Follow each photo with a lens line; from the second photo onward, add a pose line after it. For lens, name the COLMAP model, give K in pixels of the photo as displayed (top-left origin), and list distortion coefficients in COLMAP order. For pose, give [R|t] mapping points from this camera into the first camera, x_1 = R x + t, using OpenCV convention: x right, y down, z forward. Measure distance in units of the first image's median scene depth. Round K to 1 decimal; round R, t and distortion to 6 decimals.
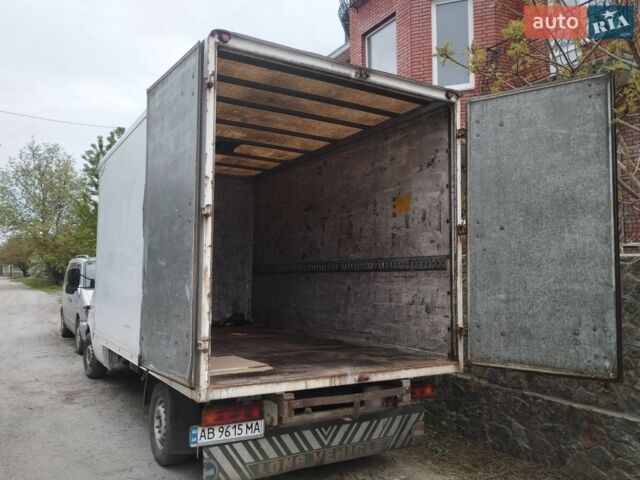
lens RADIAL K [[538.8, 0, 318.2], [0, 538.8, 240.3], [0, 0, 1]] dist [0.053820, -0.024210]
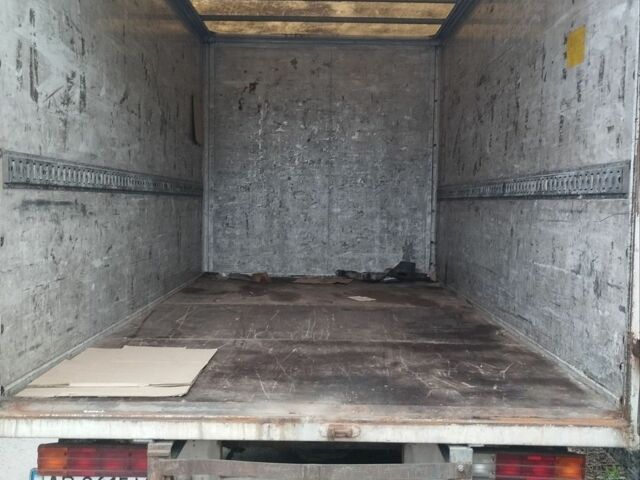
lens RADIAL K [[715.5, 0, 320.1], [0, 715.5, 238.8], [0, 0, 1]] dist [0.052252, 0.000000]
pose [[0.860759, 0.034842, -0.507819, 0.300875], [0.026483, 0.993238, 0.113035, 0.017609], [0.508324, -0.110745, 0.854016, 0.392478]]
